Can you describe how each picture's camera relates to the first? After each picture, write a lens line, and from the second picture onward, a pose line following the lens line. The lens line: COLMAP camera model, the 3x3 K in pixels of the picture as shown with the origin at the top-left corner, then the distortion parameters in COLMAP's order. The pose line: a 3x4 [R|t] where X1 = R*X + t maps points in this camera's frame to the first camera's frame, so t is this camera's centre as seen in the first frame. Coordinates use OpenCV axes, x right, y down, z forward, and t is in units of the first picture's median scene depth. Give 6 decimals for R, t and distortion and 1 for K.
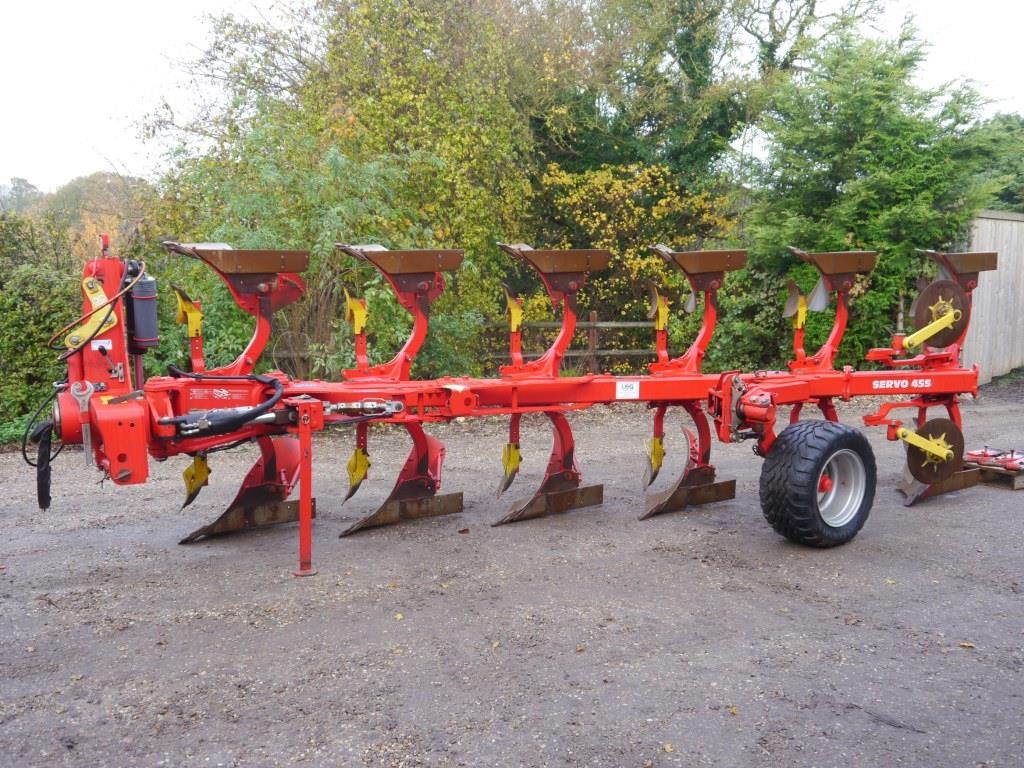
lens RADIAL K [[1000.6, 0, 512.0], [0, 1000.6, 384.0], [0, 0, 1]] dist [-0.019656, -0.003083]
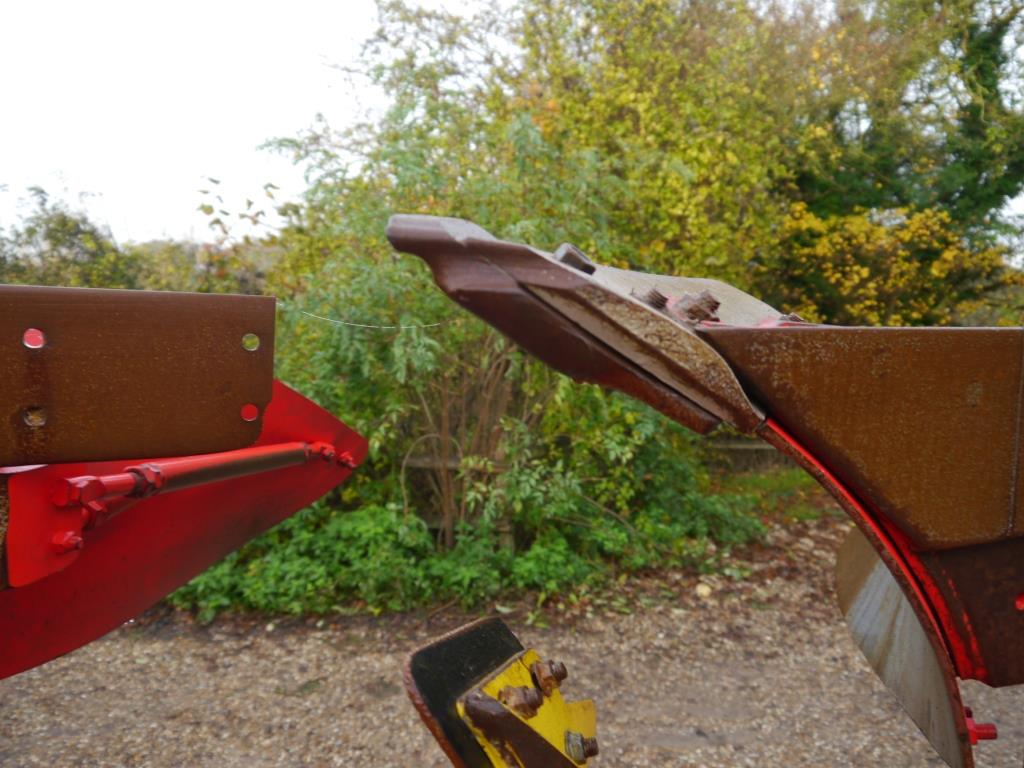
lens RADIAL K [[844.6, 0, 512.0], [0, 844.6, 384.0], [0, 0, 1]] dist [-0.032070, 0.013597]
pose [[0.982568, 0.051760, -0.178553, -0.067050], [-0.058967, 0.997636, -0.035294, -0.053274], [0.176304, 0.045208, 0.983297, 0.397508]]
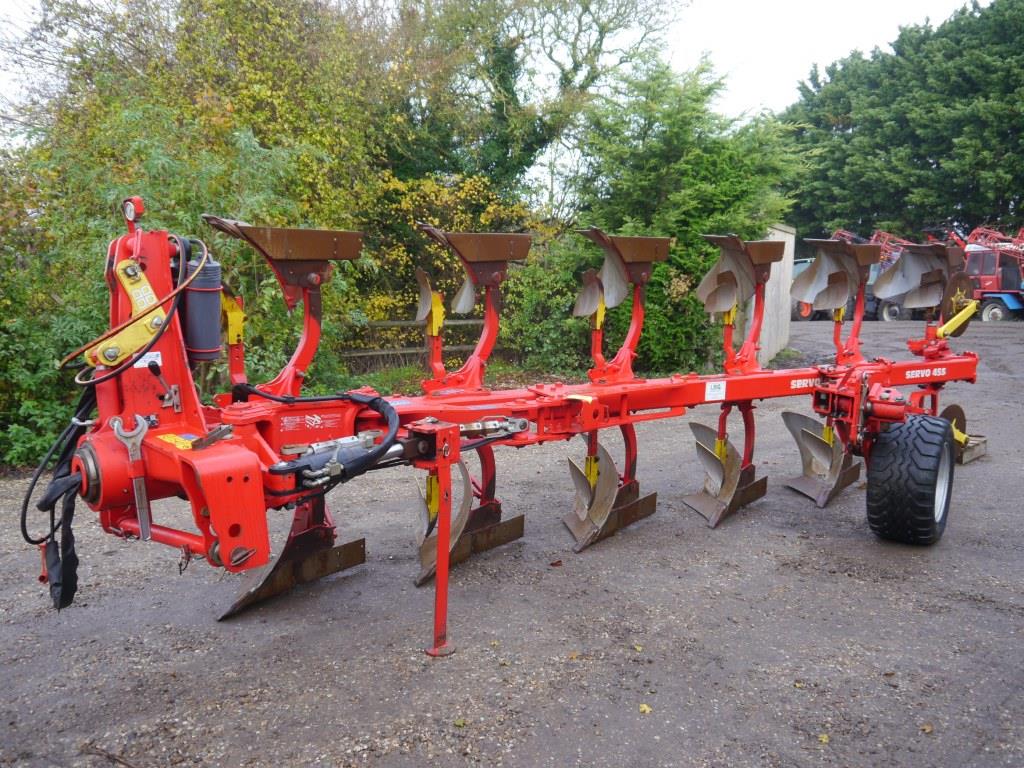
lens RADIAL K [[844.6, 0, 512.0], [0, 844.6, 384.0], [0, 0, 1]] dist [-0.032070, 0.013597]
pose [[0.953696, -0.038617, 0.298283, -0.130864], [0.034925, 0.999233, 0.017698, -0.009109], [-0.298738, -0.006461, 0.954313, 0.143217]]
